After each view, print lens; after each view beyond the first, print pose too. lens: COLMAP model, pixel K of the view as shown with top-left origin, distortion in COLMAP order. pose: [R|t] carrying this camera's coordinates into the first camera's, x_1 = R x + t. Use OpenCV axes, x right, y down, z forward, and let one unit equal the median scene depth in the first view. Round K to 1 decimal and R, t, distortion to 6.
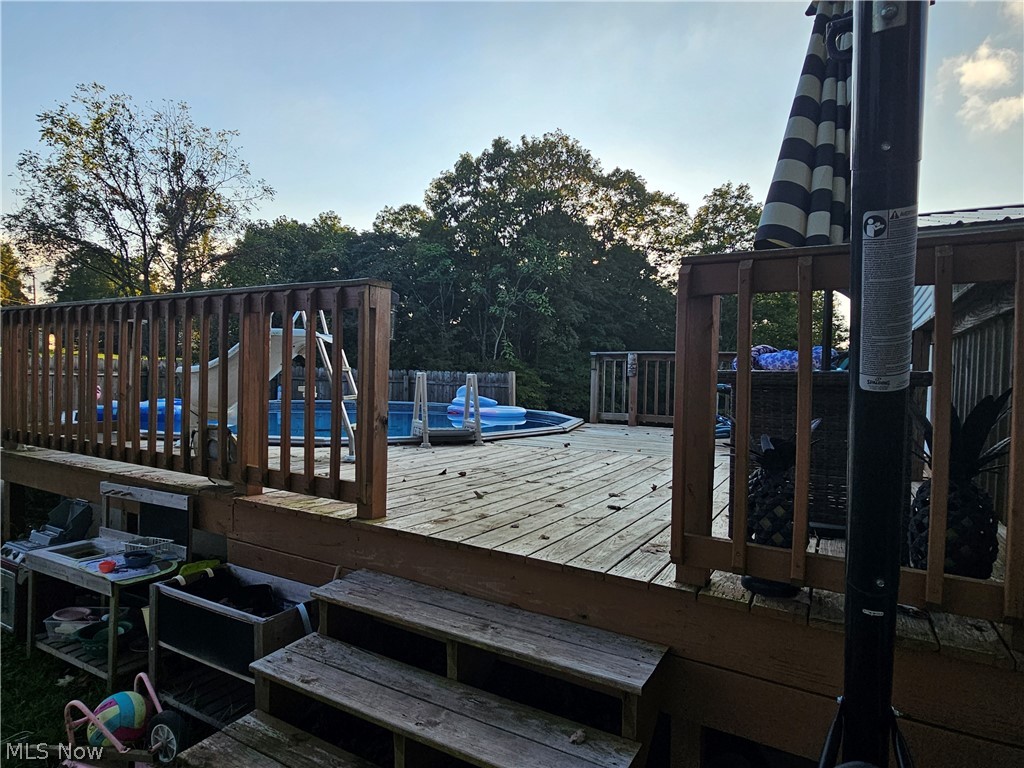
lens RADIAL K [[587.3, 0, 513.0], [0, 587.3, 386.8], [0, 0, 1]] dist [-0.004626, 0.001976]
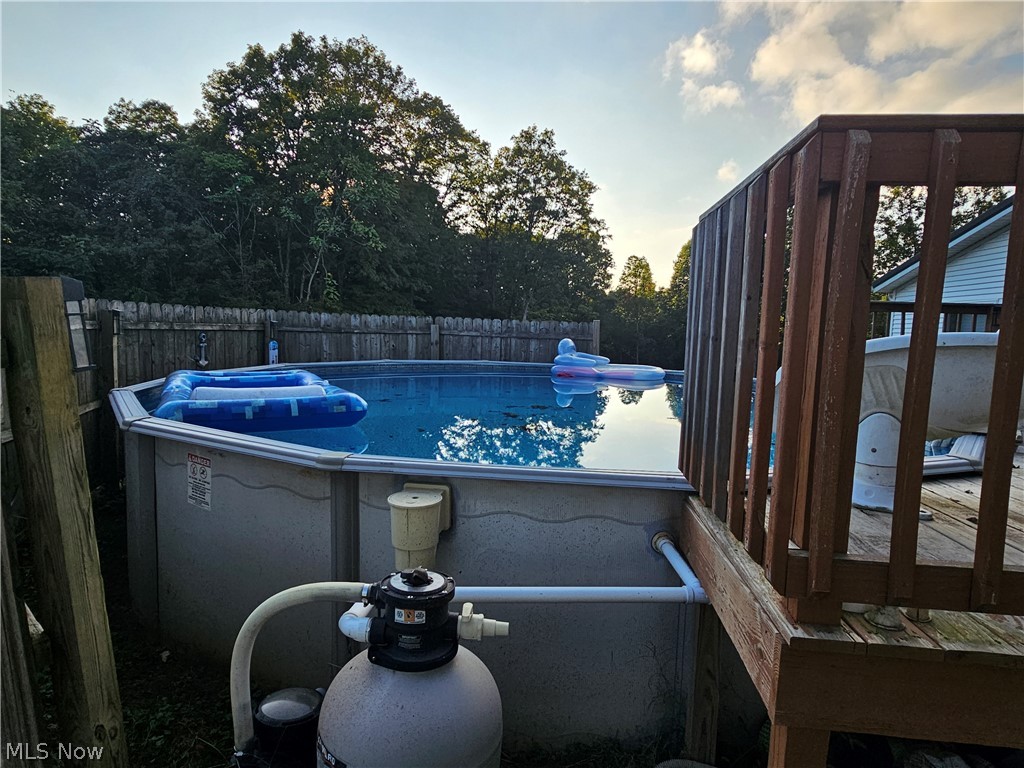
lens RADIAL K [[587.3, 0, 508.6], [0, 587.3, 385.2], [0, 0, 1]] dist [-0.004626, 0.001976]
pose [[0.919760, -0.036080, 0.390818, -0.080272], [-0.001283, 0.995484, 0.094920, -0.002519], [-0.392478, -0.087804, 0.915561, 0.061667]]
